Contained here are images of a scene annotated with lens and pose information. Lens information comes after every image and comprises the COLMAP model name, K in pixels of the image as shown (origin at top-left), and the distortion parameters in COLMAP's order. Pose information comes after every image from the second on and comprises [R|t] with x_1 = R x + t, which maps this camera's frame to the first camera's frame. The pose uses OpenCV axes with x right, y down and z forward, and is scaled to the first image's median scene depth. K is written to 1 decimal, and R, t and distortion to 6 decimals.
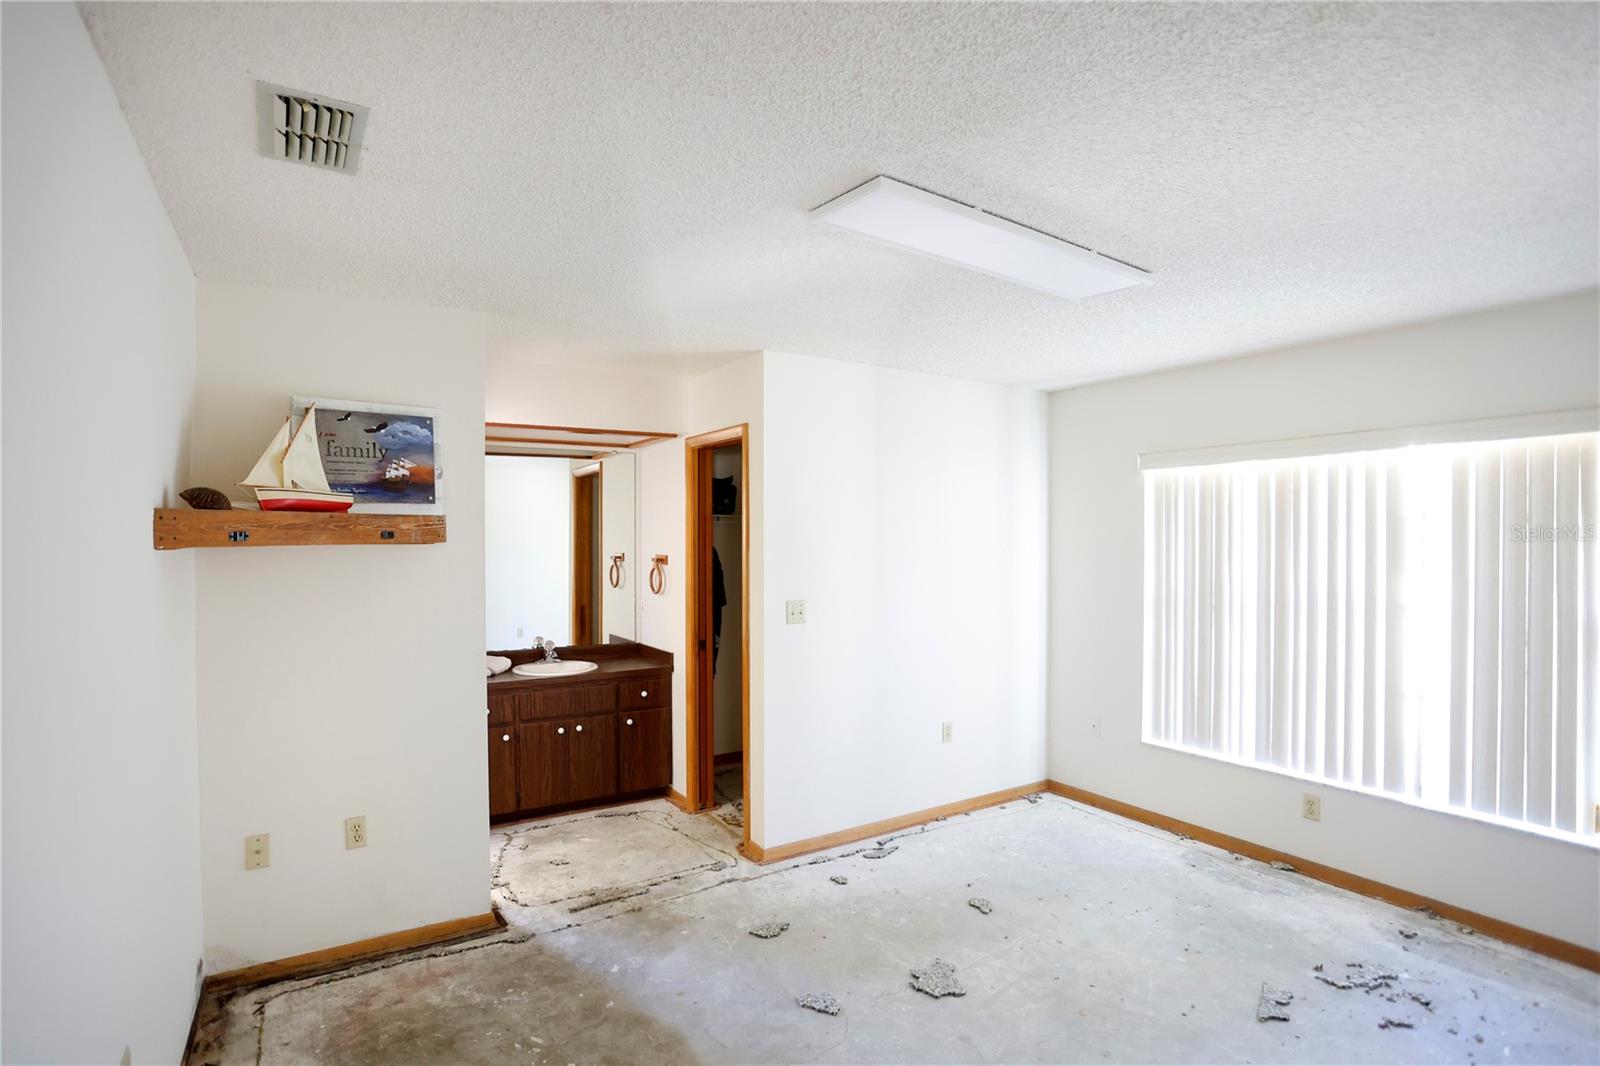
lens RADIAL K [[780.4, 0, 834.2], [0, 780.4, 537.2], [0, 0, 1]] dist [-0.058983, 0.018753]
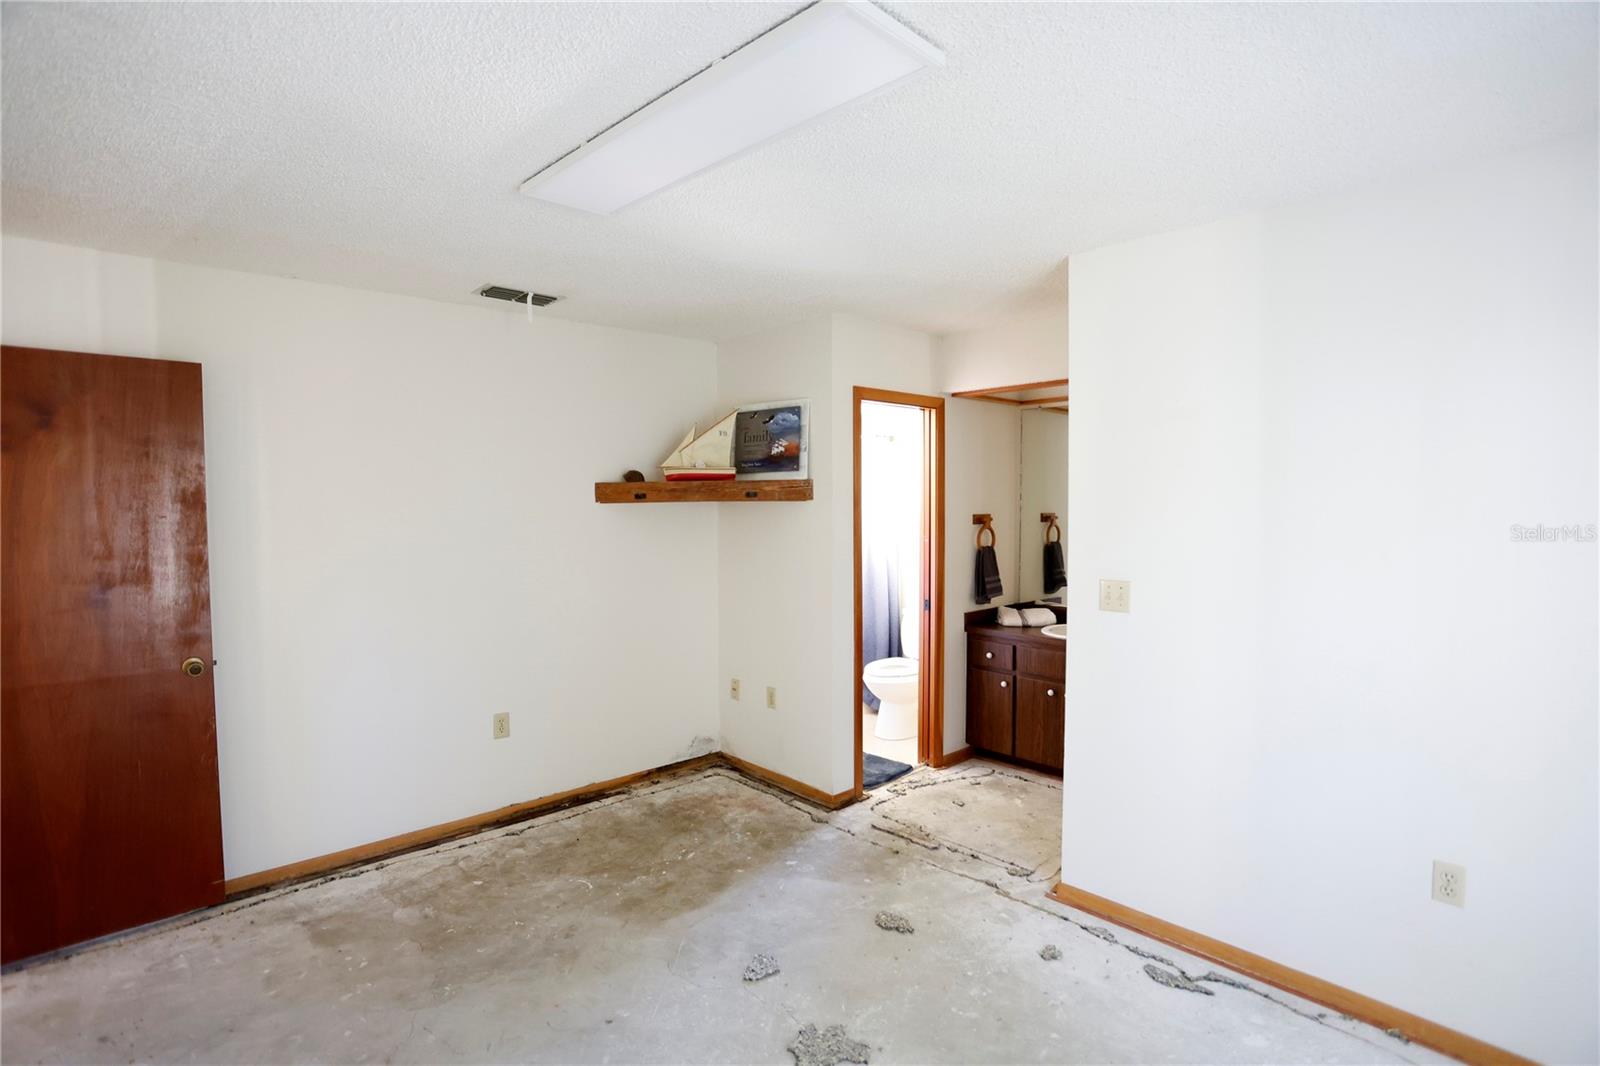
lens RADIAL K [[780.4, 0, 797.7], [0, 780.4, 533.6], [0, 0, 1]] dist [-0.058983, 0.018753]
pose [[0.166318, 0.043864, -0.985096, 0.842353], [0.004783, 0.998962, 0.045289, 0.004045], [0.986061, -0.012244, 0.165935, 0.796335]]
